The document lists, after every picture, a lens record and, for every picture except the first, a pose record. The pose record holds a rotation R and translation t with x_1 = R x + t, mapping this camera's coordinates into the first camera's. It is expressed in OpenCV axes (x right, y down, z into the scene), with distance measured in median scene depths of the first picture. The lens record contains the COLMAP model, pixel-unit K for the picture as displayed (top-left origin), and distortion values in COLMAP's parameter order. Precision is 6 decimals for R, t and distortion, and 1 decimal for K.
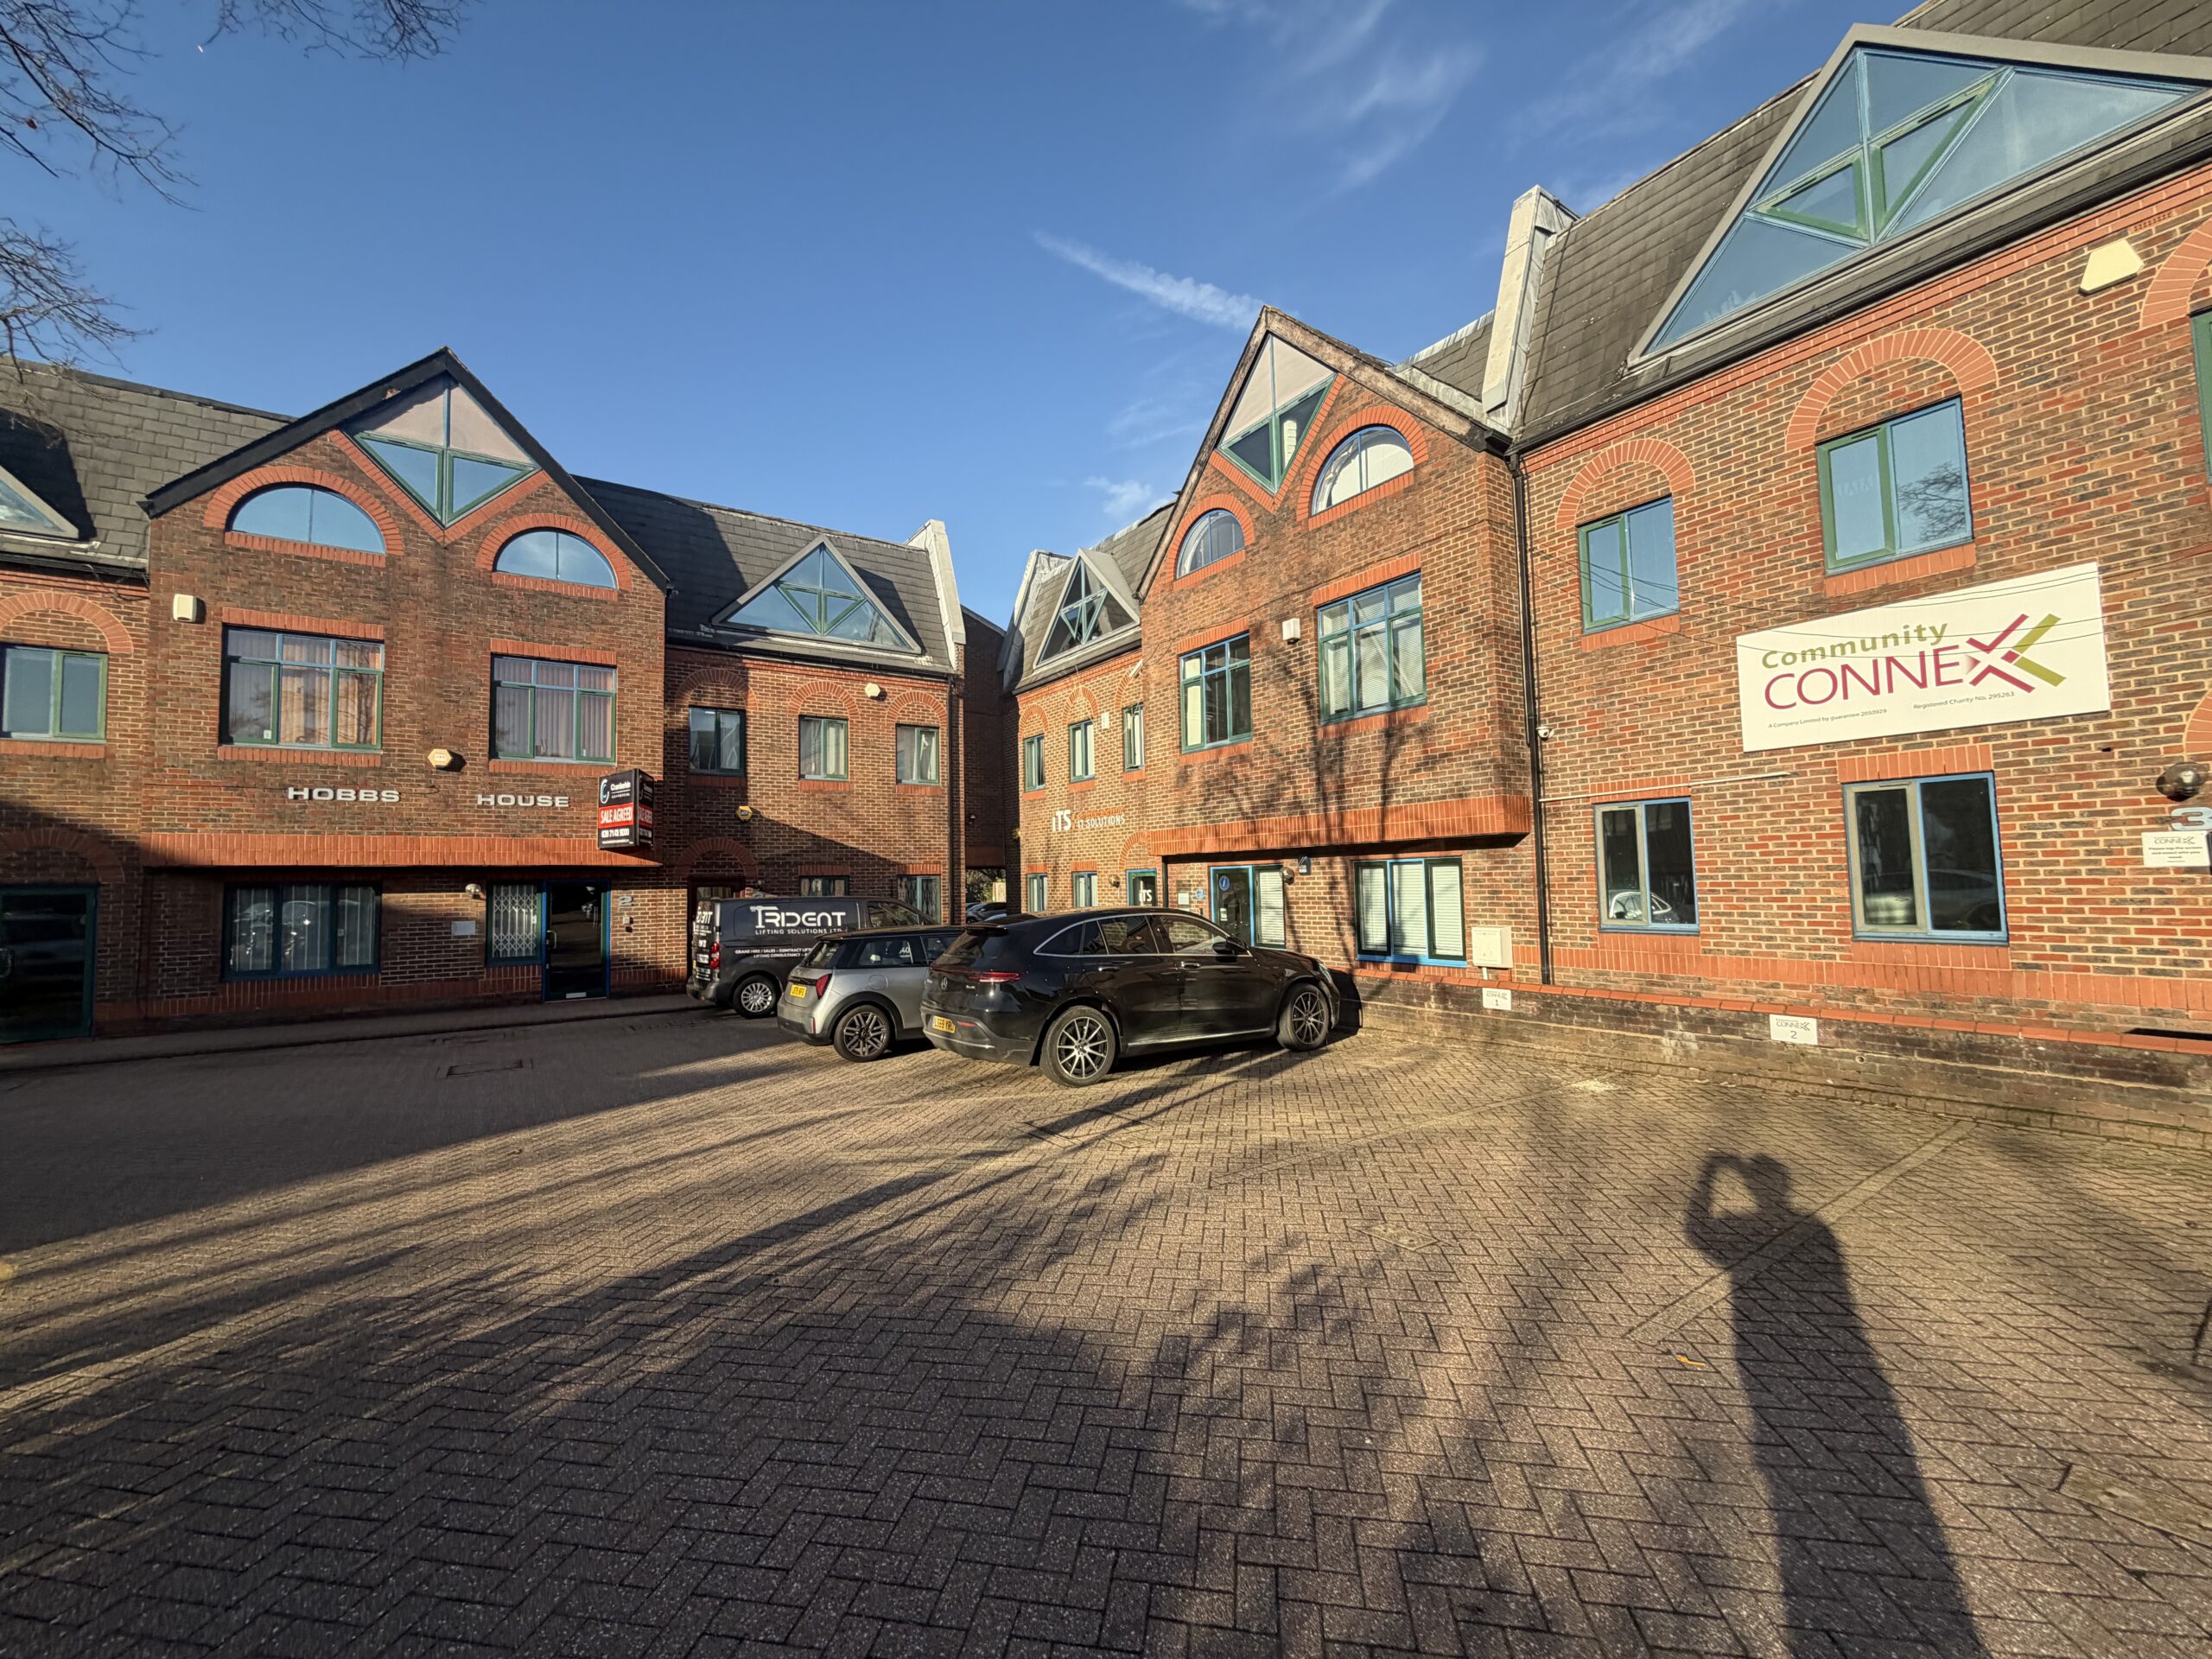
lens RADIAL K [[878.0, 0, 1095.1], [0, 878.0, 835.9], [0, 0, 1]] dist [-0.003652, 0.002421]
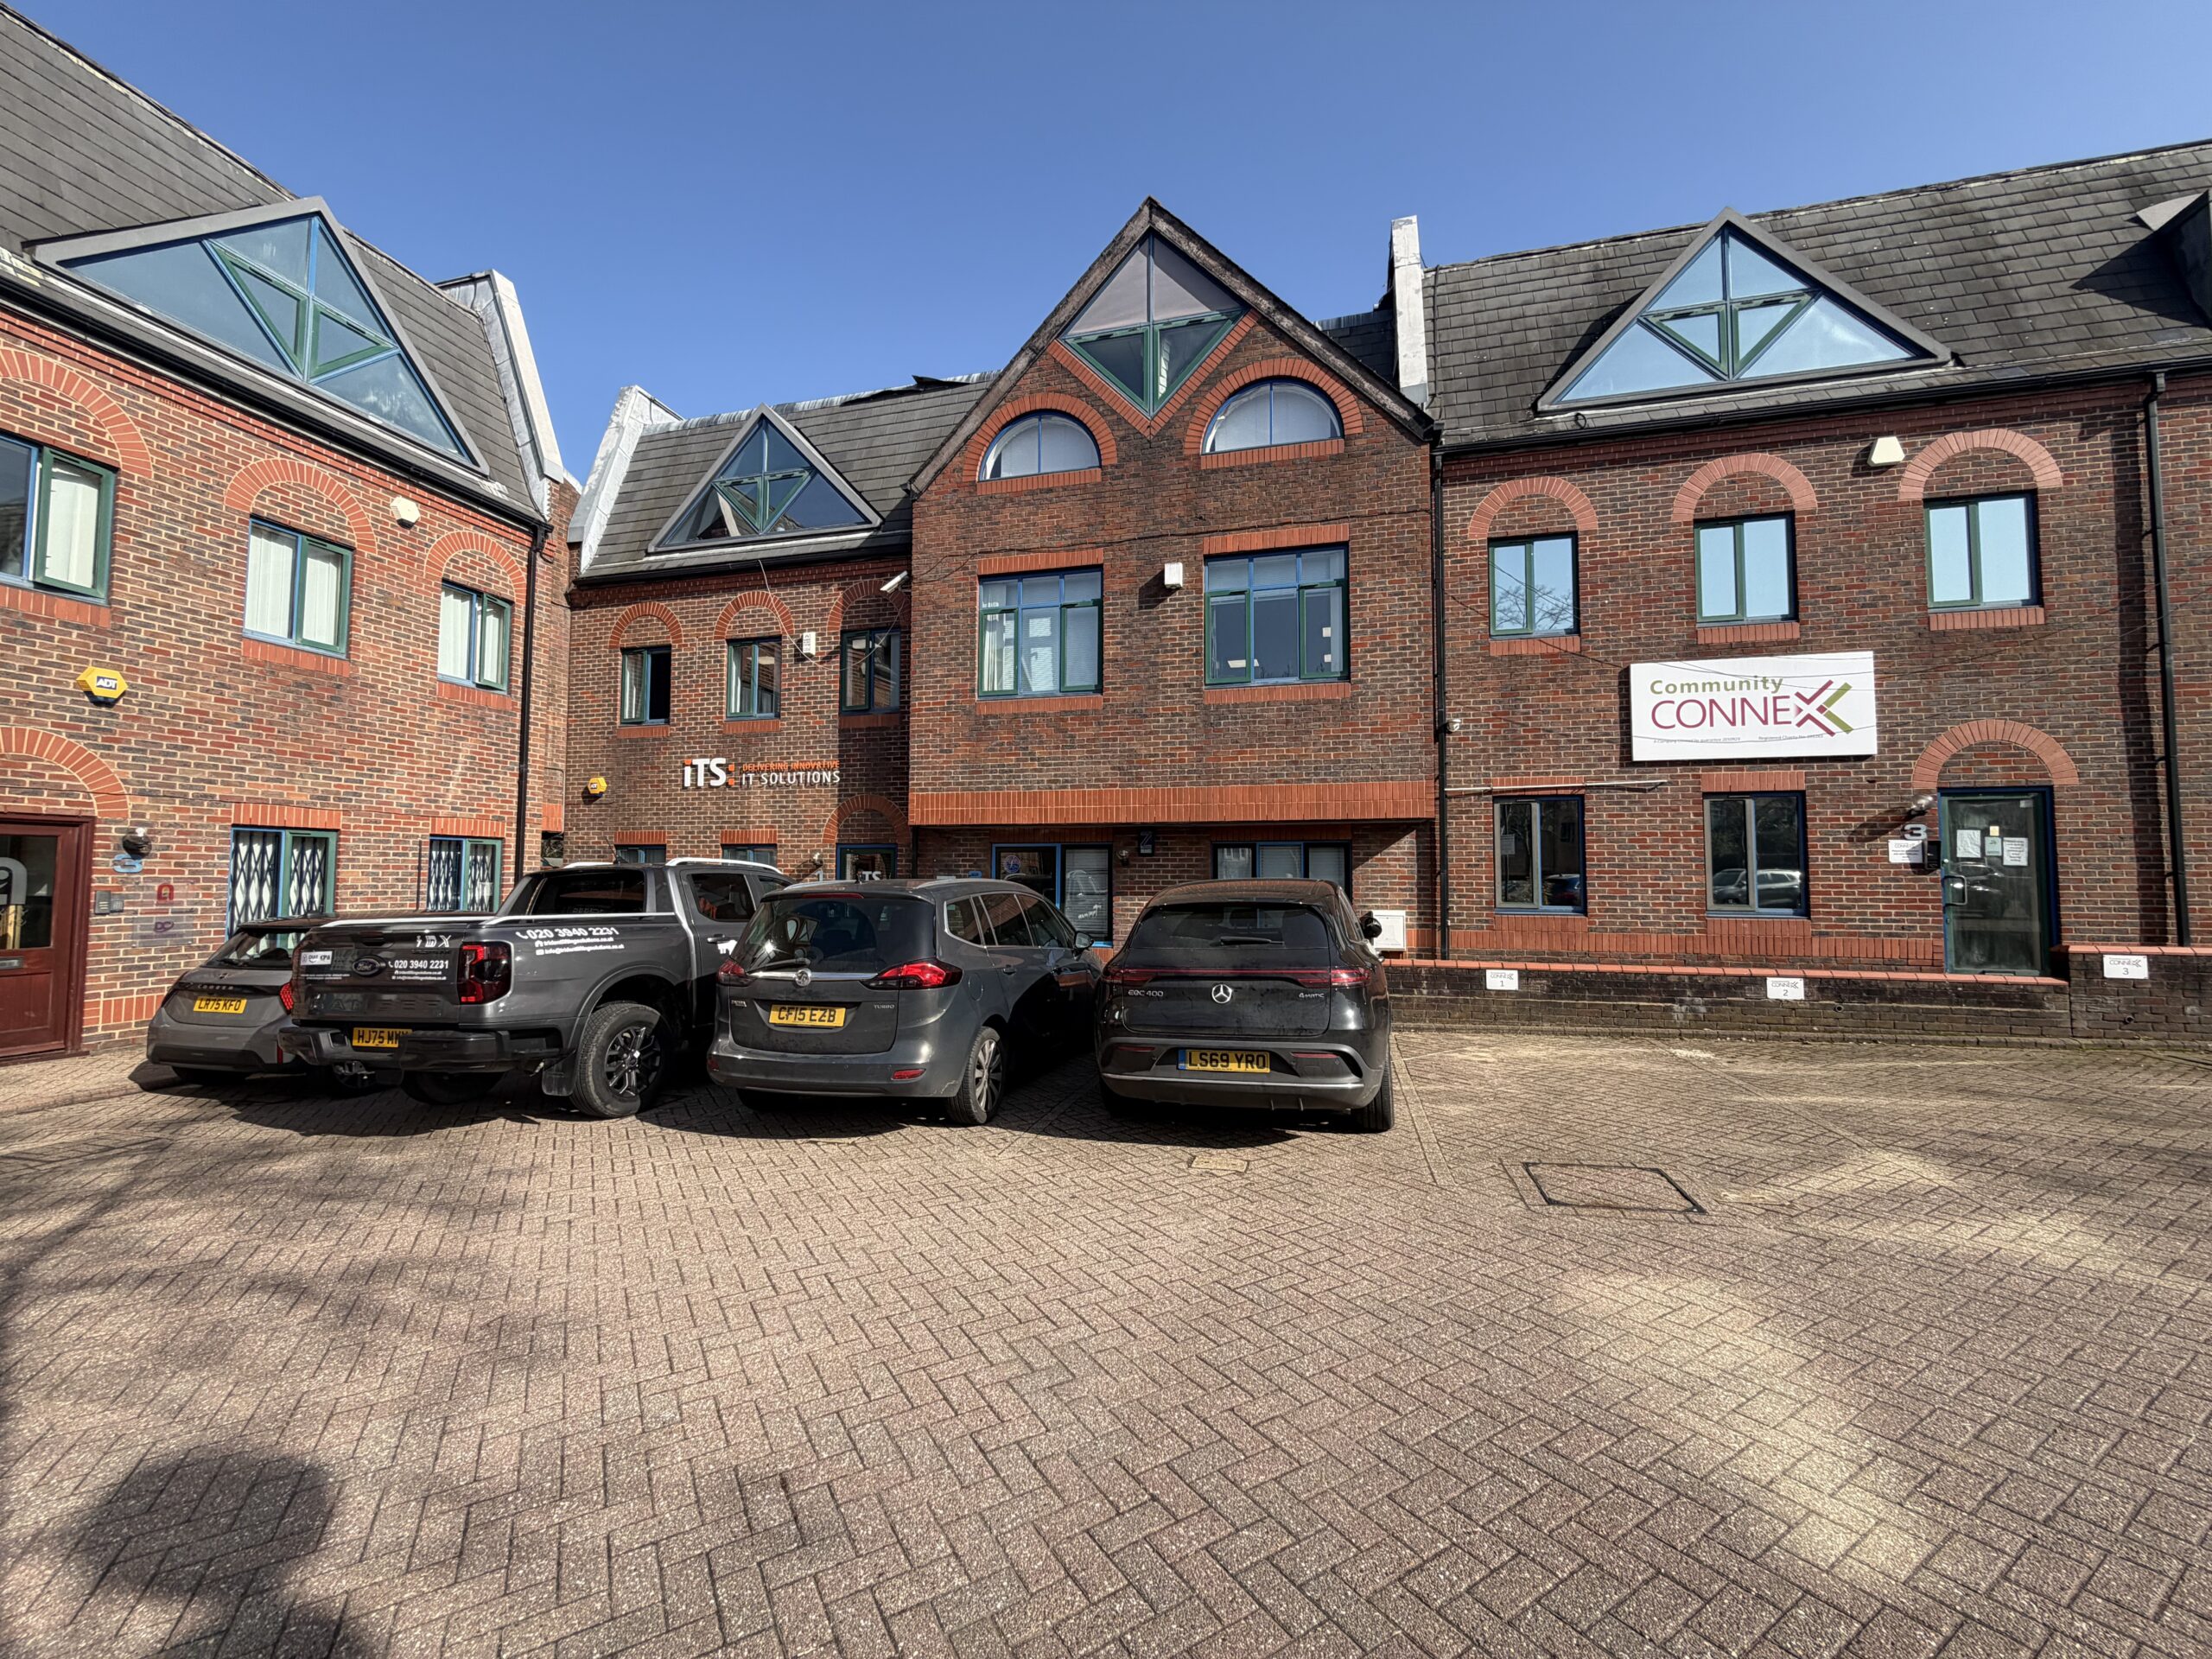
lens RADIAL K [[878.0, 0, 1100.9], [0, 878.0, 832.1], [0, 0, 1]] dist [-0.003652, 0.002421]
pose [[0.757307, 0.058044, 0.650474, -0.403453], [-0.055359, 0.998163, -0.024618, 0.049171], [-0.650708, -0.017366, 0.759129, 0.394515]]
